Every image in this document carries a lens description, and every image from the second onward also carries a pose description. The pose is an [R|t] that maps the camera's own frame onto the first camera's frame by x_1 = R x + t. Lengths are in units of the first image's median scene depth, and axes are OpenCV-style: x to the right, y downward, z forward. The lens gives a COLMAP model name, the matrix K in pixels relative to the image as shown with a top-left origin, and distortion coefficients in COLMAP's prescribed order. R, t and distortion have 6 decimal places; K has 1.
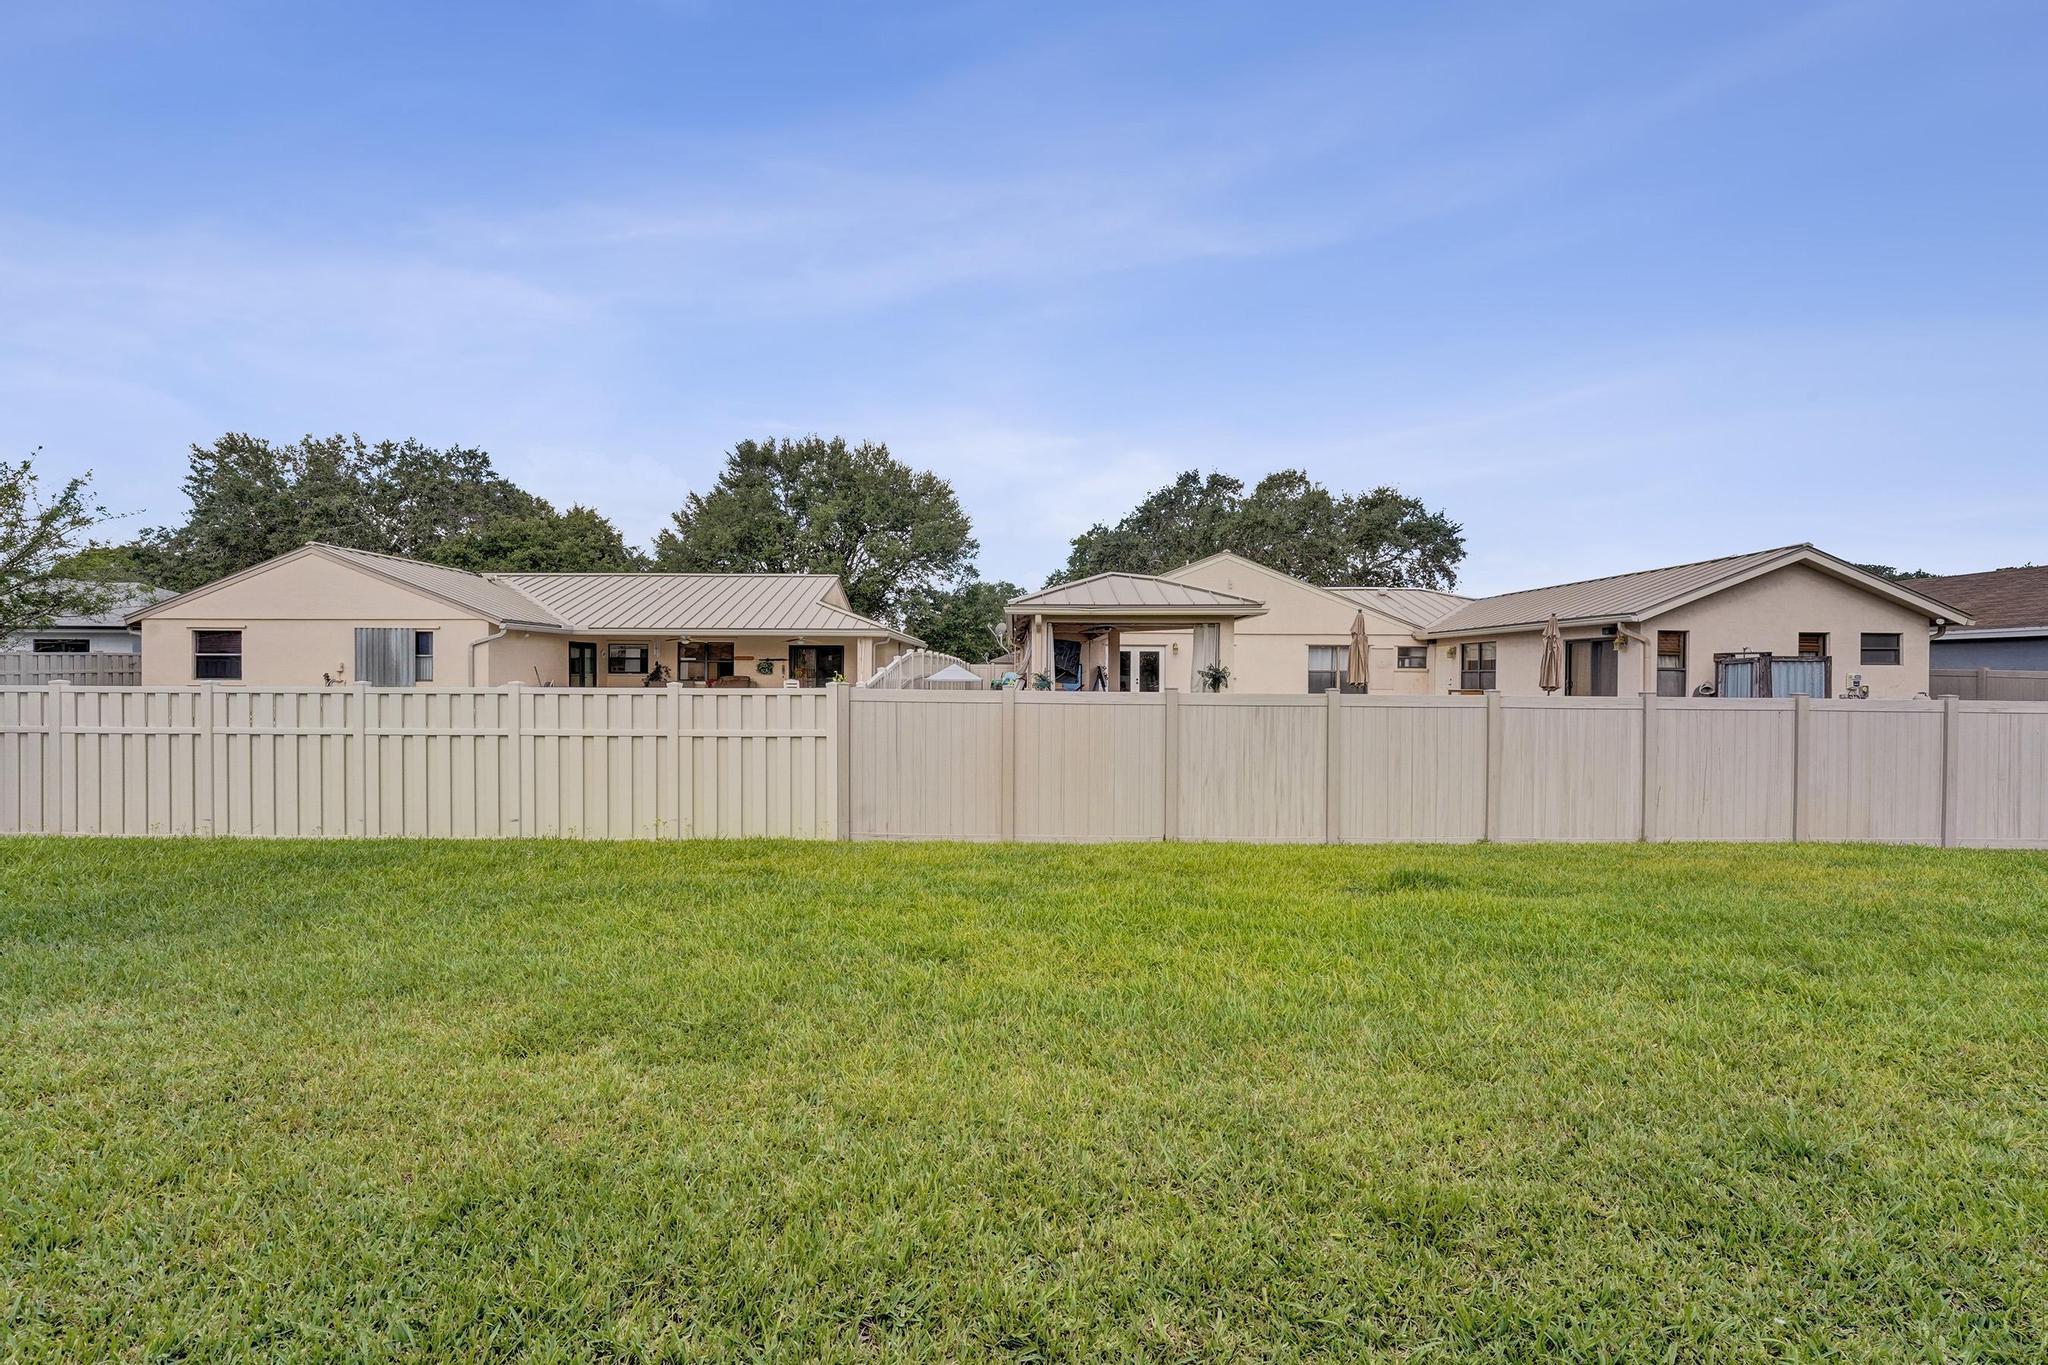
lens RADIAL K [[847.0, 0, 1020.7], [0, 847.0, 681.4], [0, 0, 1]] dist [-0.007370, -0.000763]
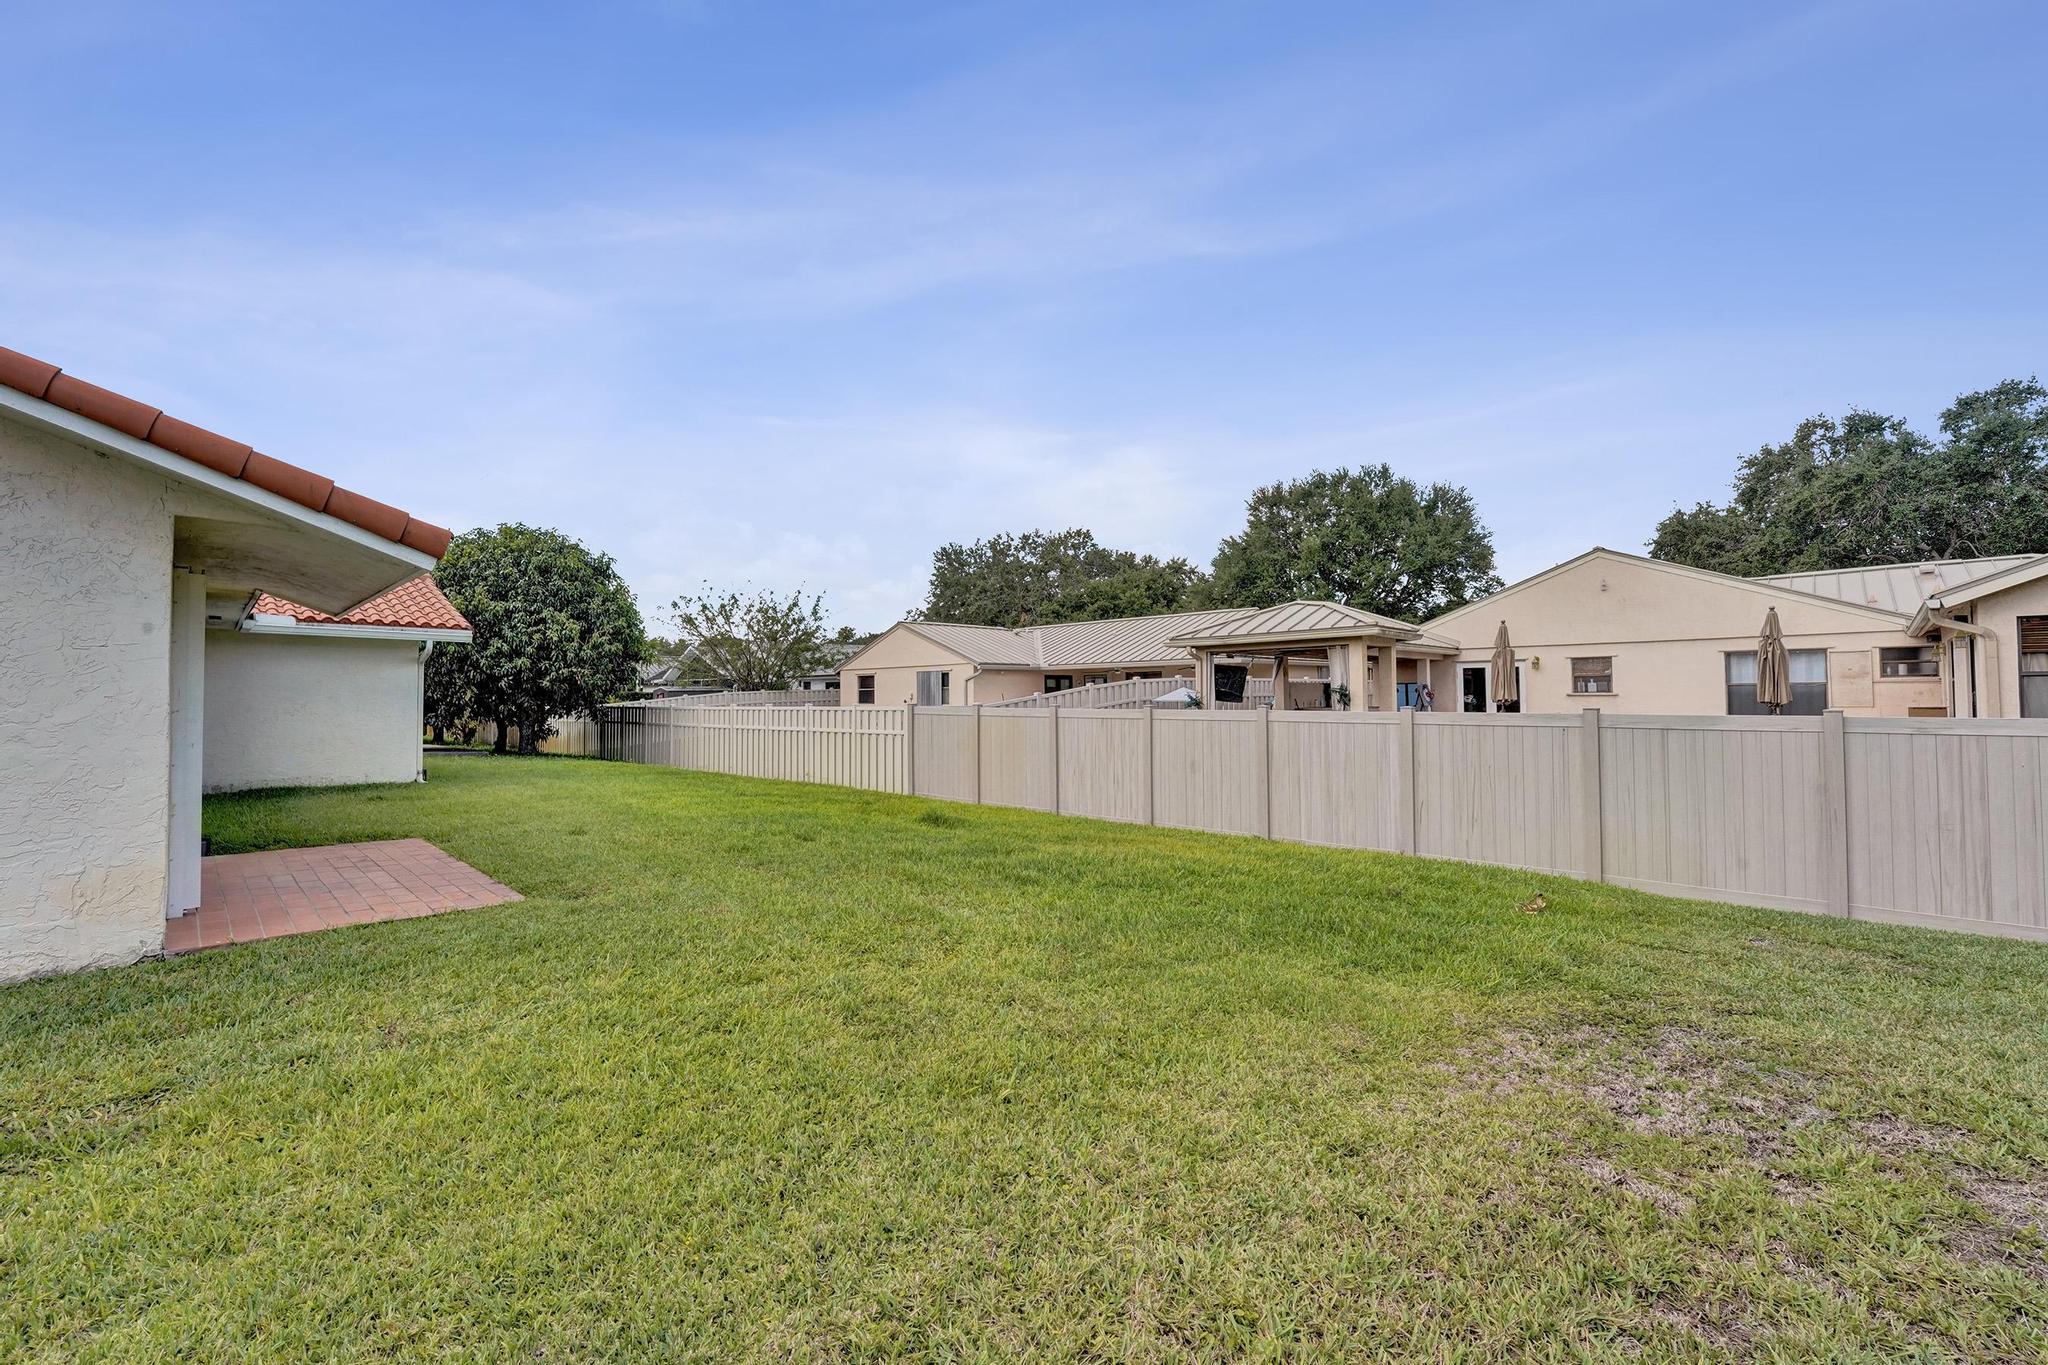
lens RADIAL K [[847.0, 0, 1020.7], [0, 847.0, 681.4], [0, 0, 1]] dist [-0.007370, -0.000763]
pose [[0.714086, -0.024312, -0.699635, 0.420767], [0.005805, 0.999568, -0.028810, 0.002986], [0.700034, 0.016511, 0.713919, -0.016081]]
